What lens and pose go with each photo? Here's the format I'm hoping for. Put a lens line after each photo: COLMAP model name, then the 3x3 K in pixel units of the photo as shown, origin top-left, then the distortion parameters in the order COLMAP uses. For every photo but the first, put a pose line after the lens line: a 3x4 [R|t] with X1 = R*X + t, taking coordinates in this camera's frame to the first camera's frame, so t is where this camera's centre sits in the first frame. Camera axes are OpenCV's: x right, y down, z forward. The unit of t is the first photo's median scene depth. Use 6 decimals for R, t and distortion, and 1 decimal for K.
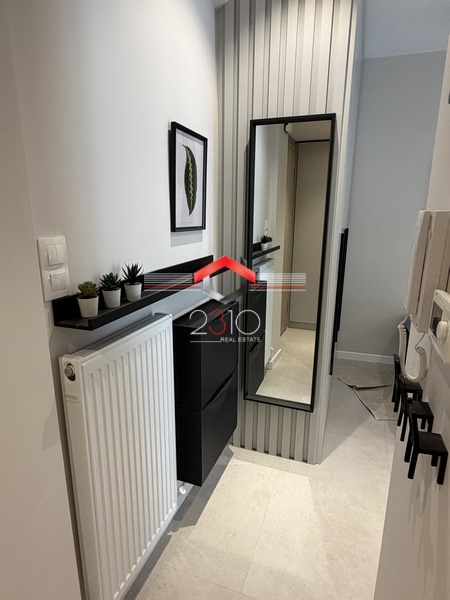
lens RADIAL K [[354.6, 0, 224.4], [0, 354.6, 300.8], [0, 0, 1]] dist [0.000600, 0.000632]
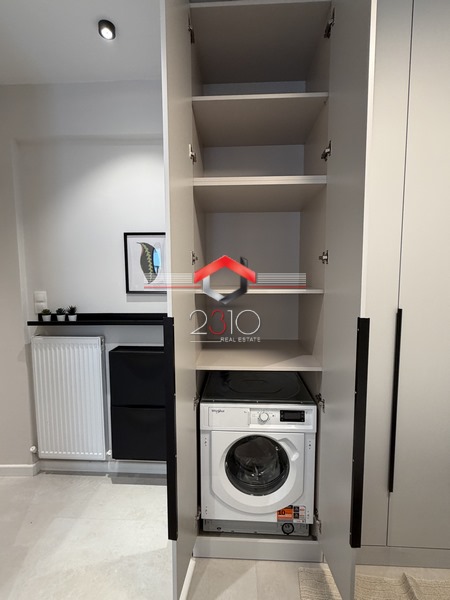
lens RADIAL K [[281.9, 0, 223.1], [0, 281.9, 307.9], [0, 0, 1]] dist [-0.001771, -0.000736]
pose [[0.292617, 0.075123, -0.953274, 1.341583], [-0.220151, 0.975422, 0.009291, -0.251570], [0.930542, 0.207146, 0.301963, 1.083427]]
